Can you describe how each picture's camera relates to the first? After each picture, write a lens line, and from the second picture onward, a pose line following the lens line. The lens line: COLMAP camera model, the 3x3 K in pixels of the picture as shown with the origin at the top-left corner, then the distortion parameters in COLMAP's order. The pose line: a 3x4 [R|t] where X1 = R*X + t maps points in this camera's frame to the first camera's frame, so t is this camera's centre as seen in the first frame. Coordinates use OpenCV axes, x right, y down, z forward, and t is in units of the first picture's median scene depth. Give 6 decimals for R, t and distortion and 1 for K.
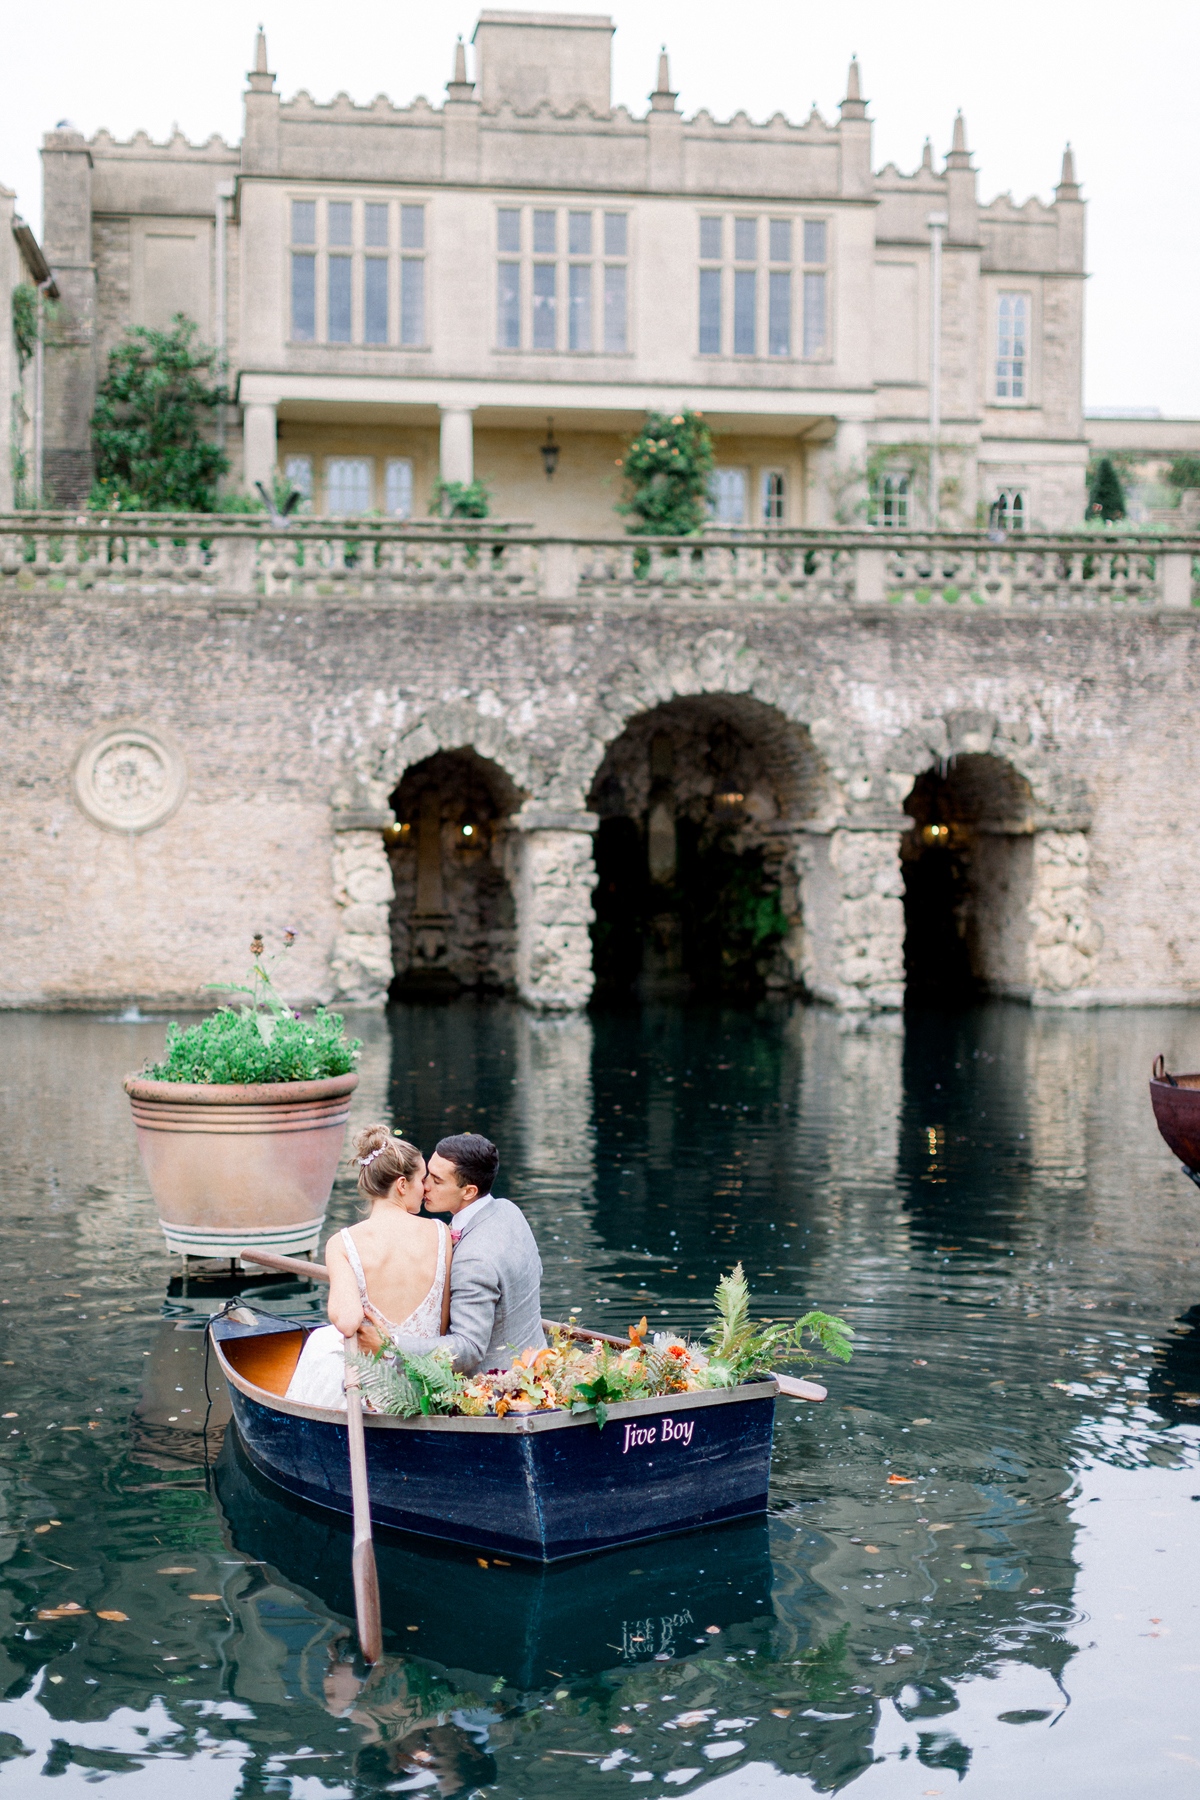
lens RADIAL K [[2507.0, 0, 594.4], [0, 2507.0, 916.0], [0, 0, 1]] dist [0.025730, -0.041929]
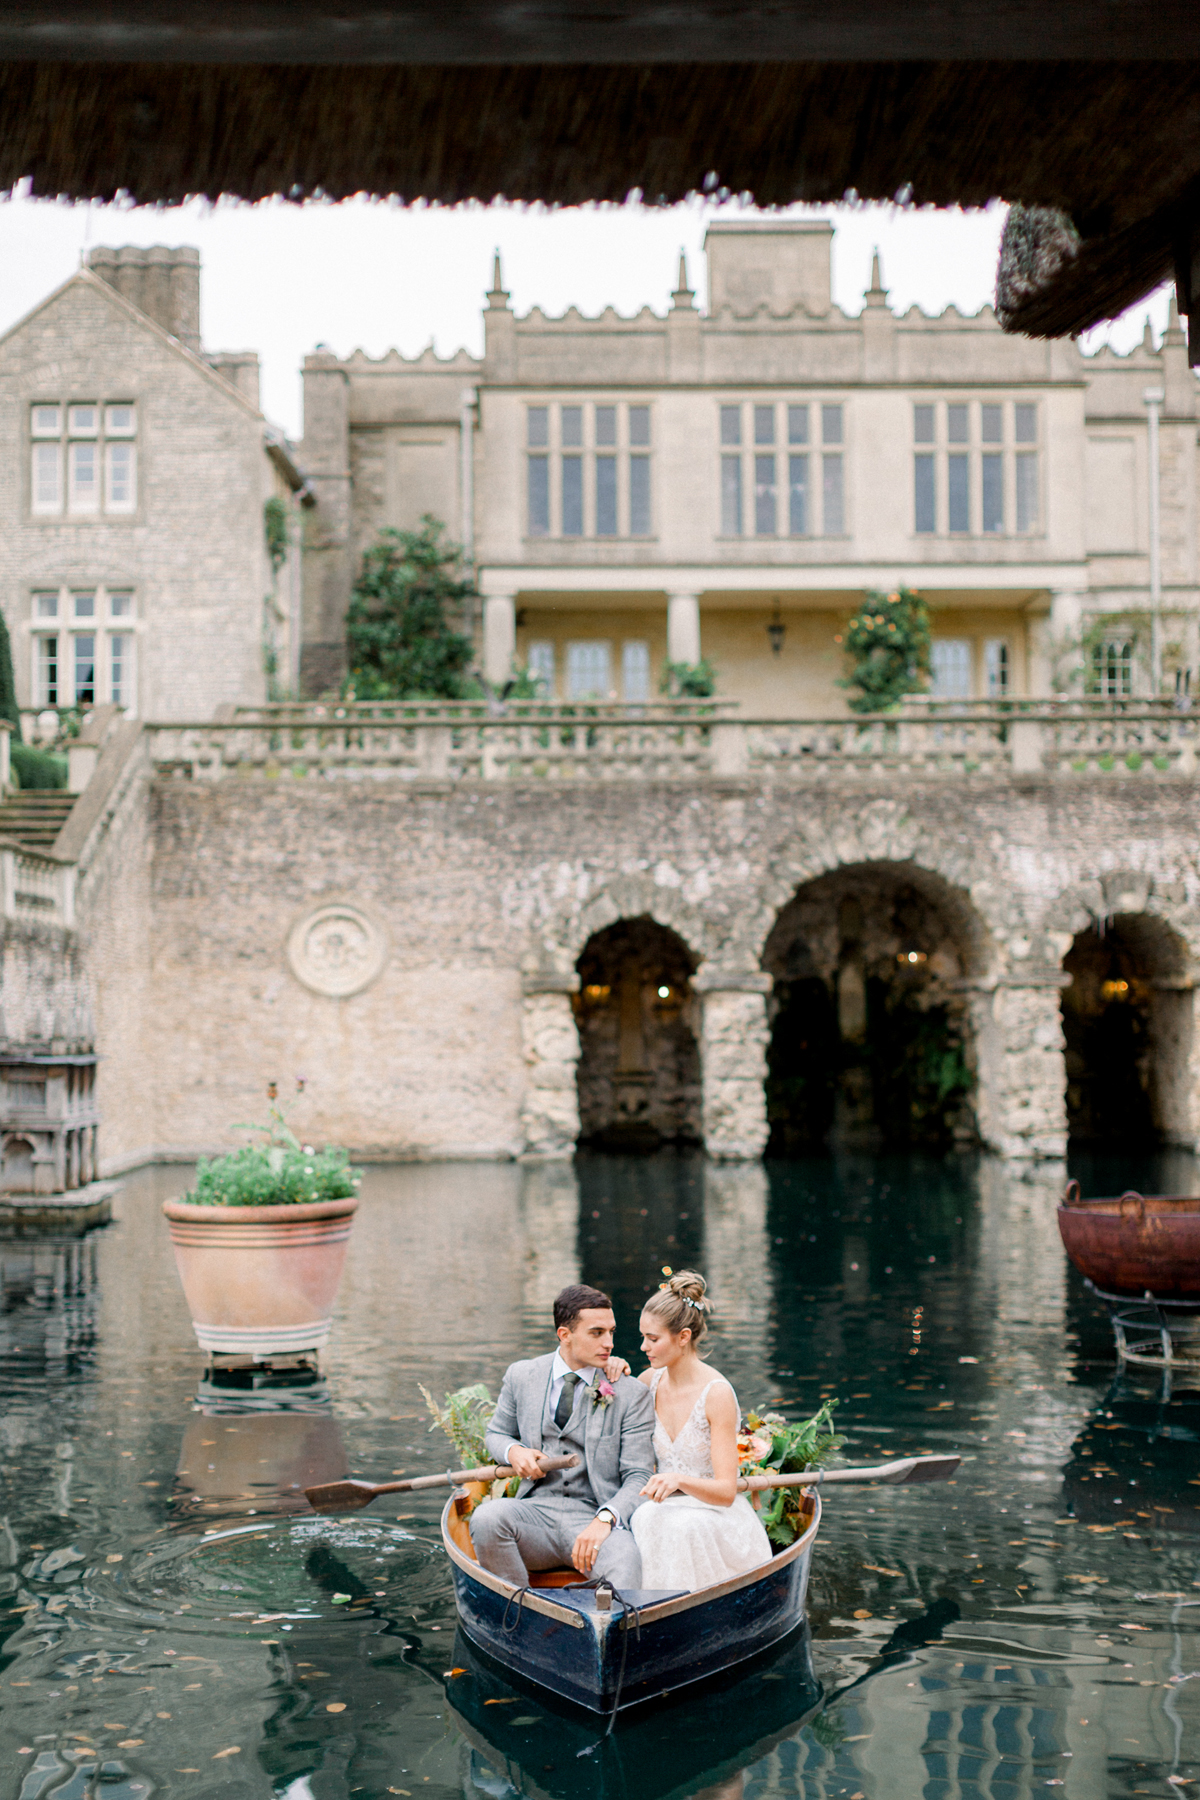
lens RADIAL K [[2579.8, 0, 665.7], [0, 2579.8, 945.2], [0, 0, 1]] dist [-0.000696, -0.017218]
pose [[0.991817, -0.015458, -0.126727, 0.094636], [0.008824, 0.998569, -0.052743, 0.003982], [0.127361, 0.051193, 0.990534, -0.090485]]
